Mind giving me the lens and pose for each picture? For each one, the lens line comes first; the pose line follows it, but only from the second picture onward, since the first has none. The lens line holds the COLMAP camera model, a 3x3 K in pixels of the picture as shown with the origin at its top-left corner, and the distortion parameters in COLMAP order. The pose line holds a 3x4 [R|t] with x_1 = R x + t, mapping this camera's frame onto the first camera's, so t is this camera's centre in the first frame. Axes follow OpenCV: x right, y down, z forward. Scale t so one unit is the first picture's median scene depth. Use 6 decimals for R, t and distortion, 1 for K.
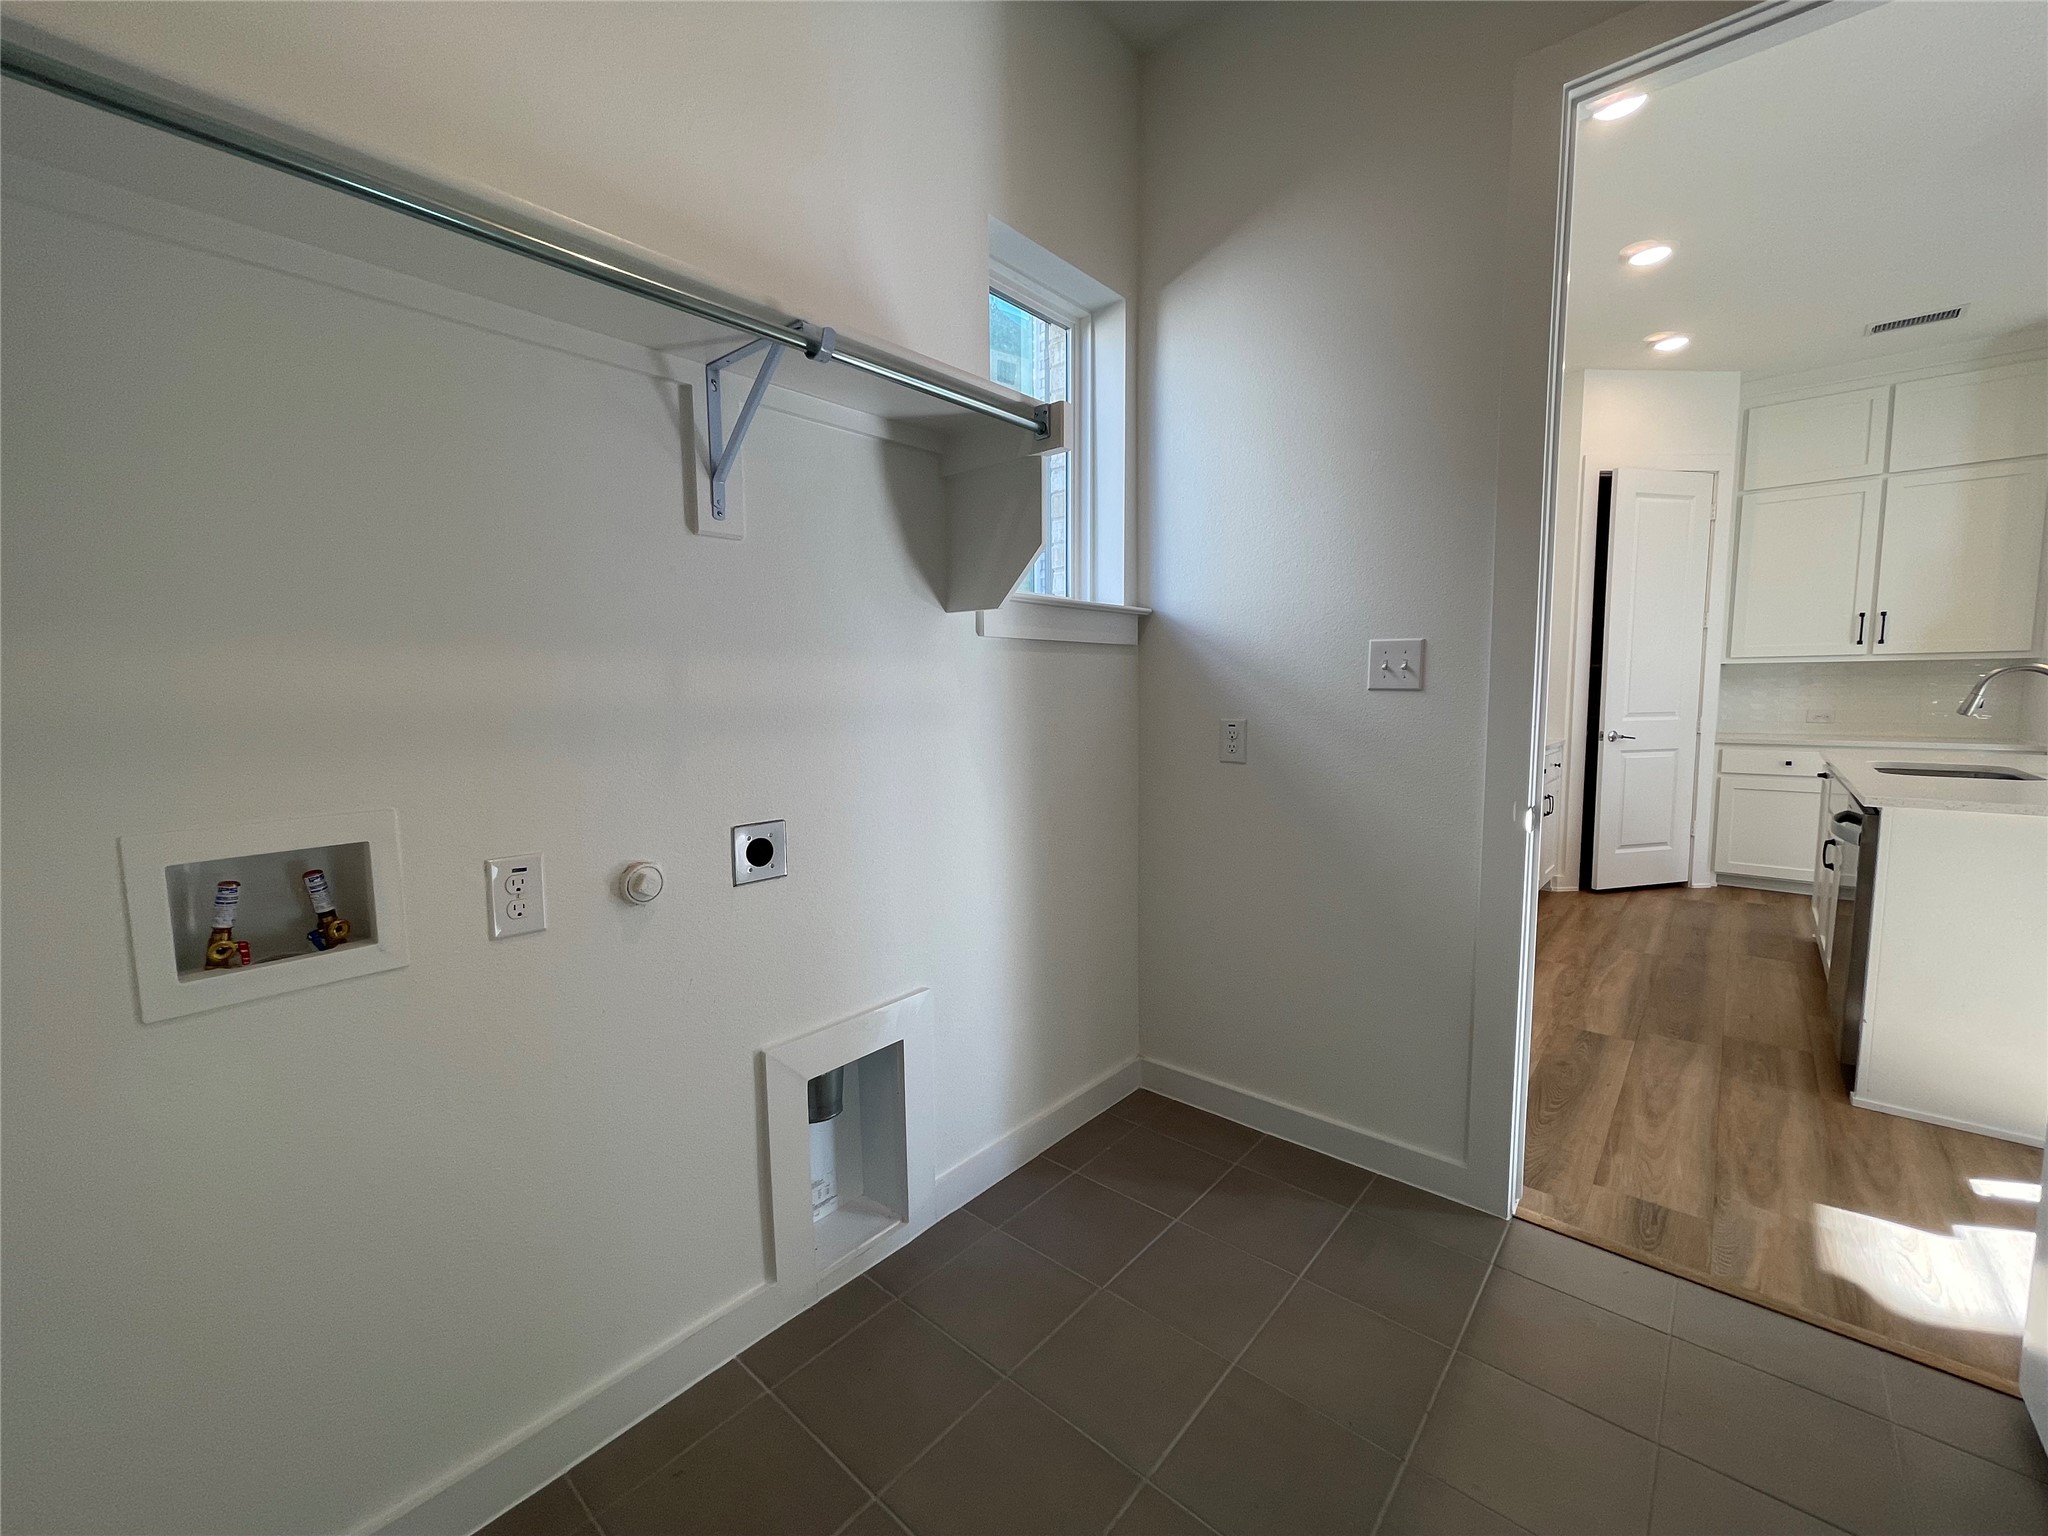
lens RADIAL K [[826.5, 0, 1022.4], [0, 826.5, 770.0], [0, 0, 1]] dist [0.002797, -0.000183]
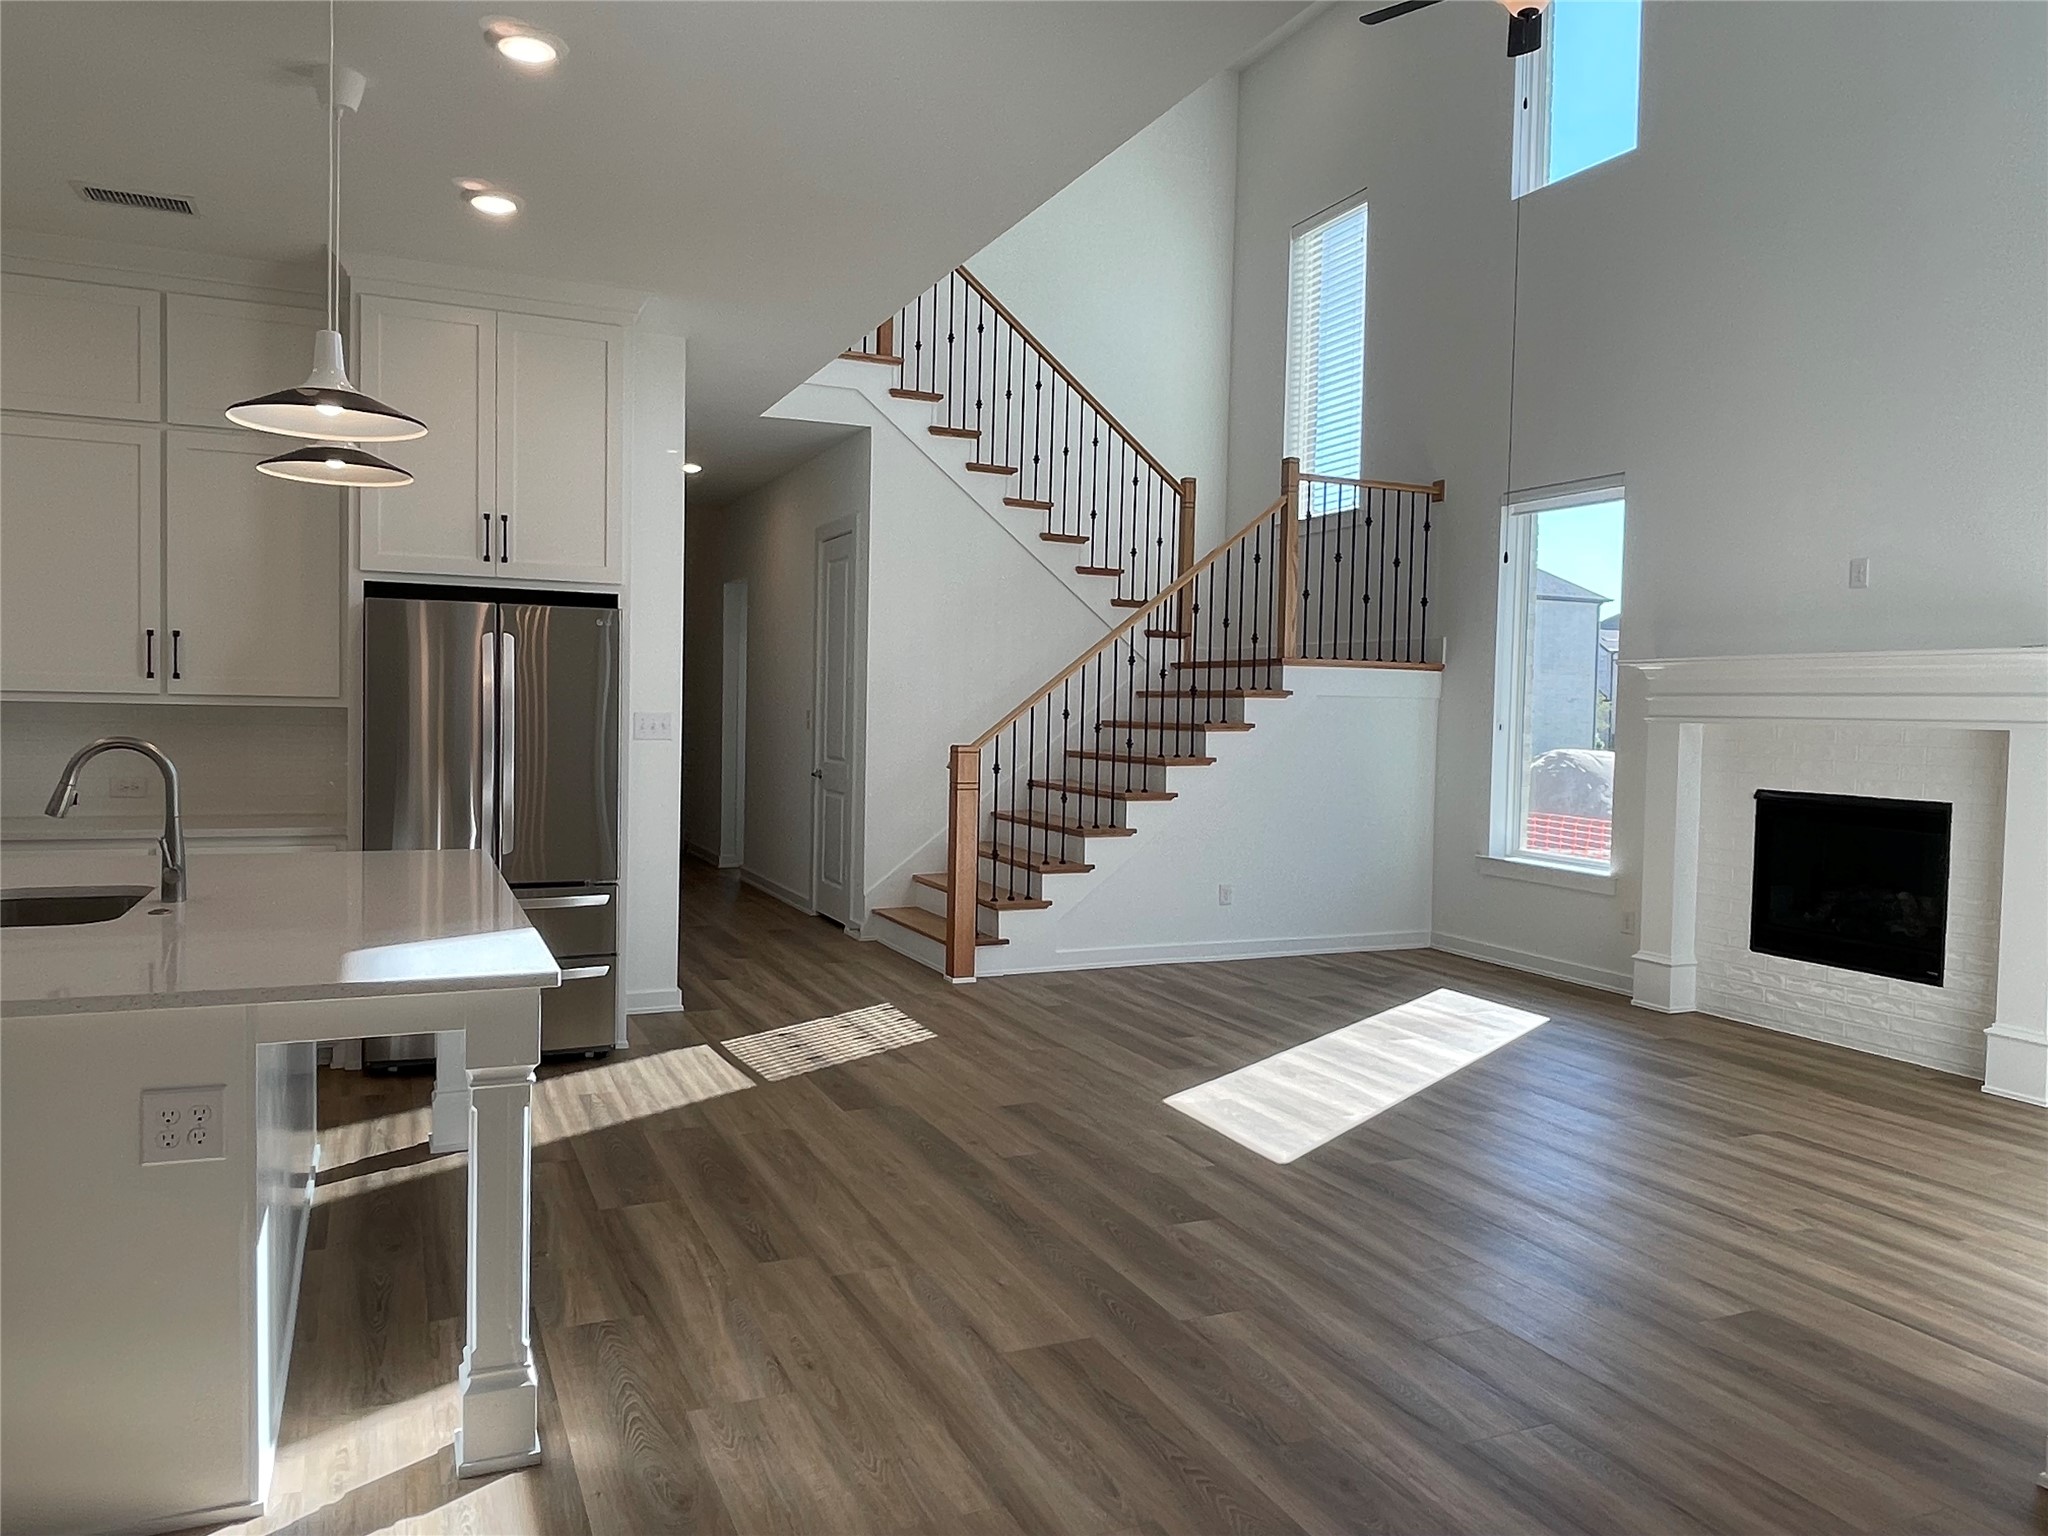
lens RADIAL K [[1409.1, 0, 1007.5], [0, 1409.1, 768.0], [0, 0, 1]] dist [0.027054, -0.040493]
pose [[0.425996, -0.017603, 0.904554, 0.300846], [0.063595, 0.997920, -0.010530, -0.028093], [-0.902487, 0.062011, 0.426230, -0.070687]]
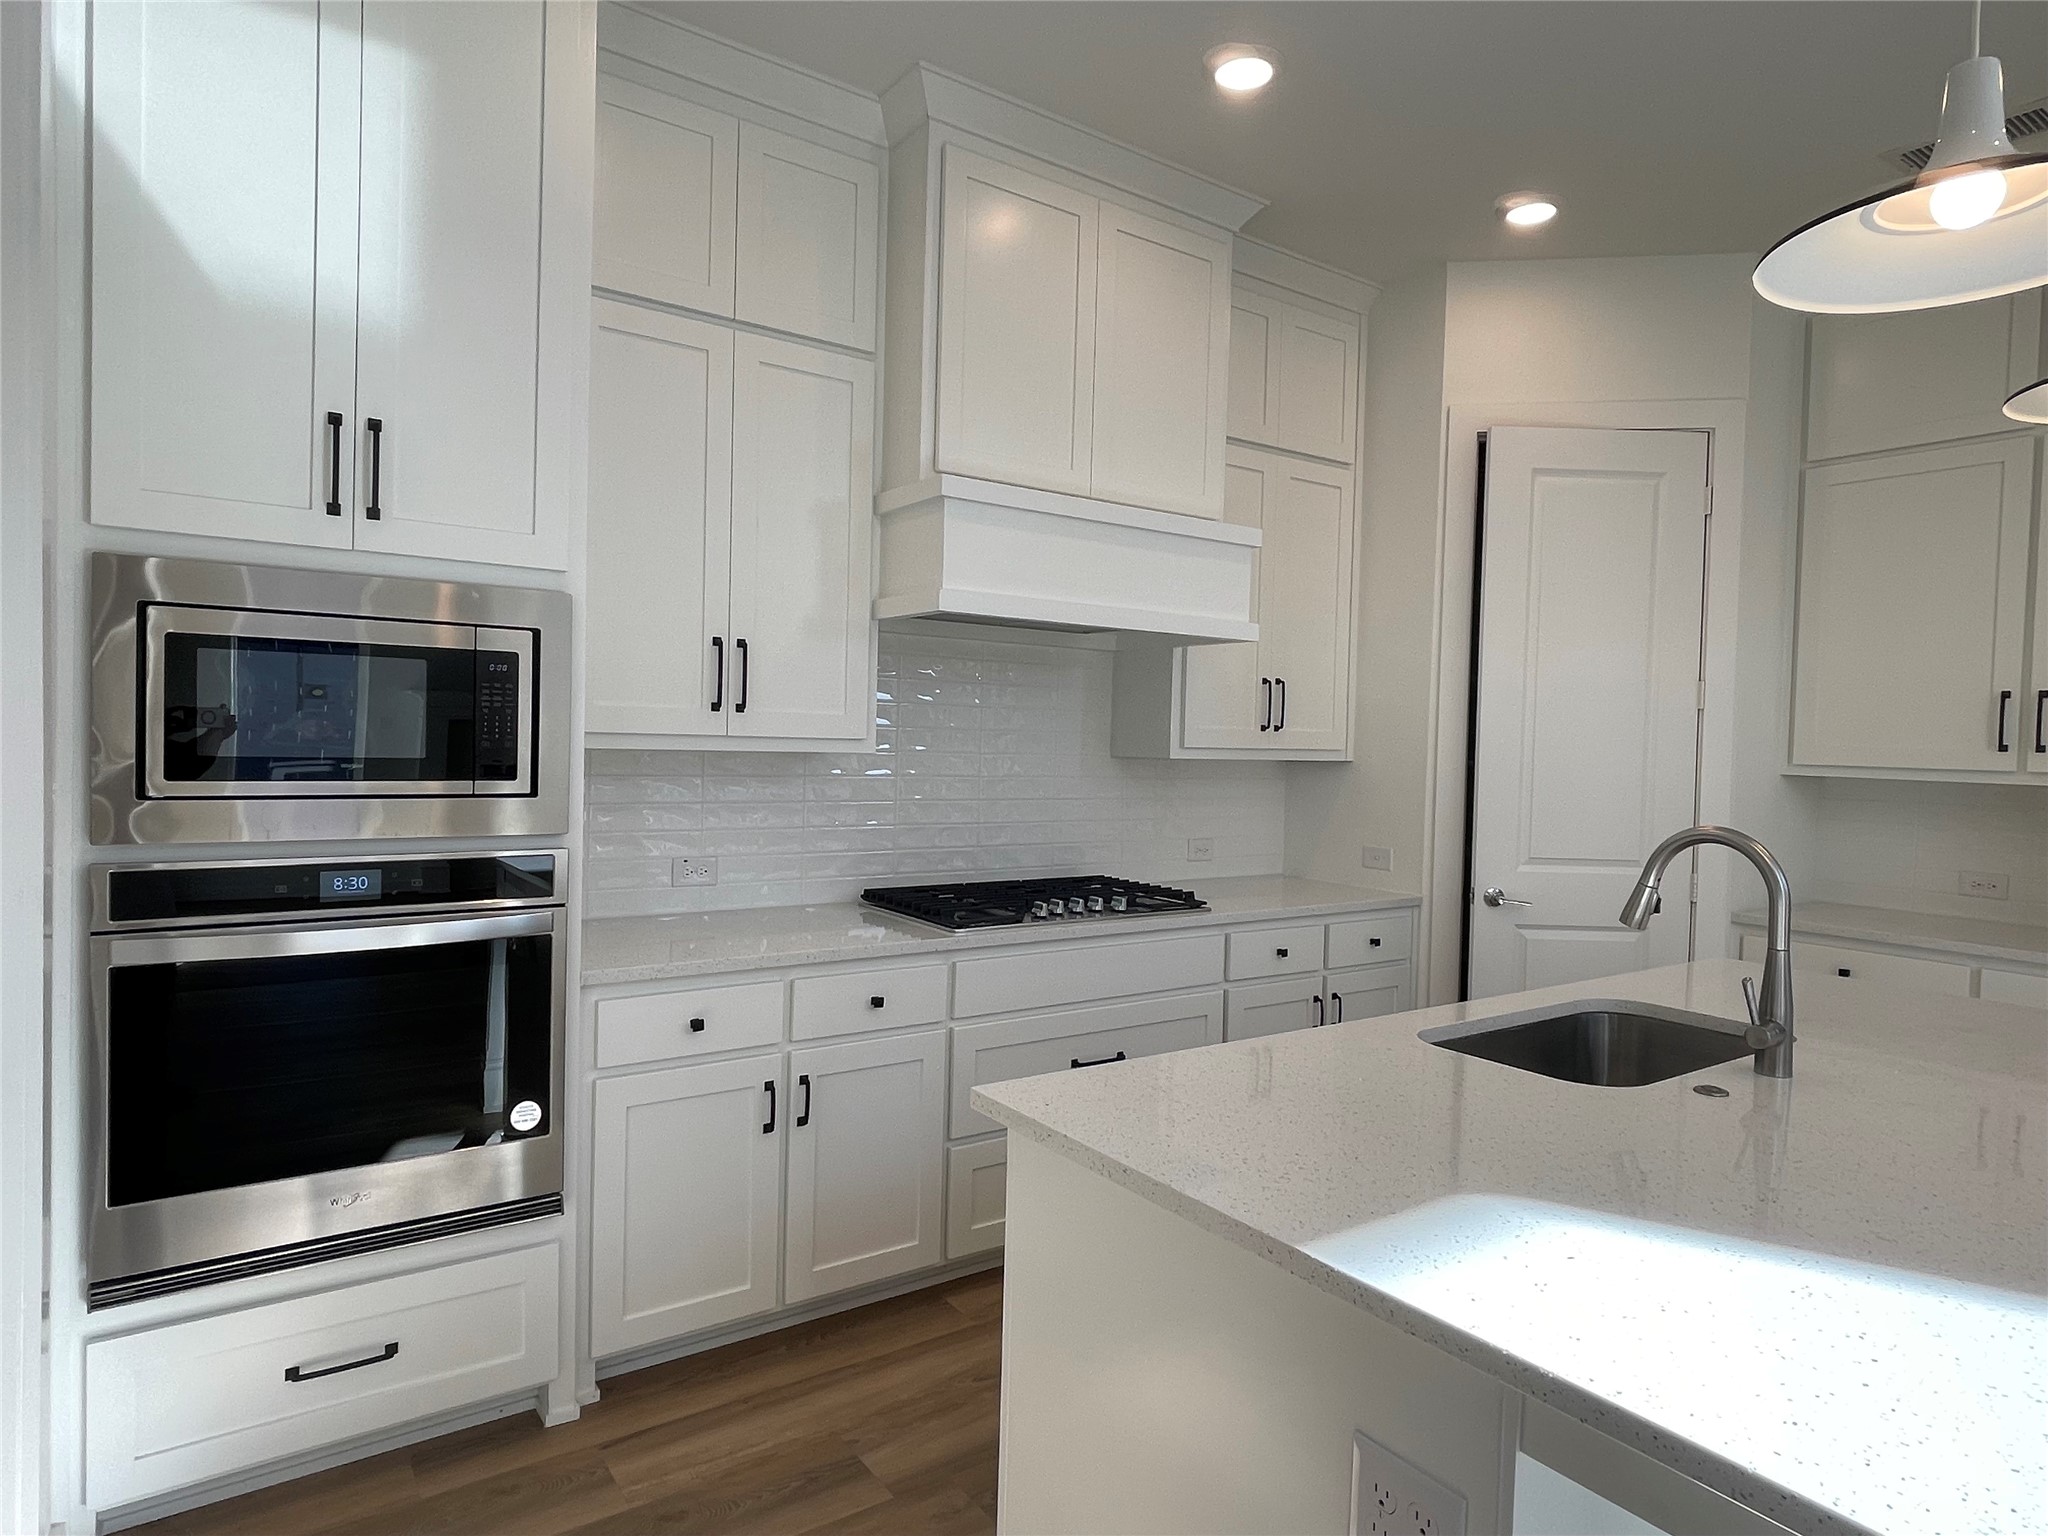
lens RADIAL K [[1179.0, 0, 1018.2], [0, 1179.0, 765.0], [0, 0, 1]] dist [0.004616, -0.004515]
pose [[0.970624, 0.045577, -0.236244, 0.601208], [-0.063203, 0.995710, -0.067578, -0.056358], [0.232151, 0.080524, 0.969341, 0.151406]]
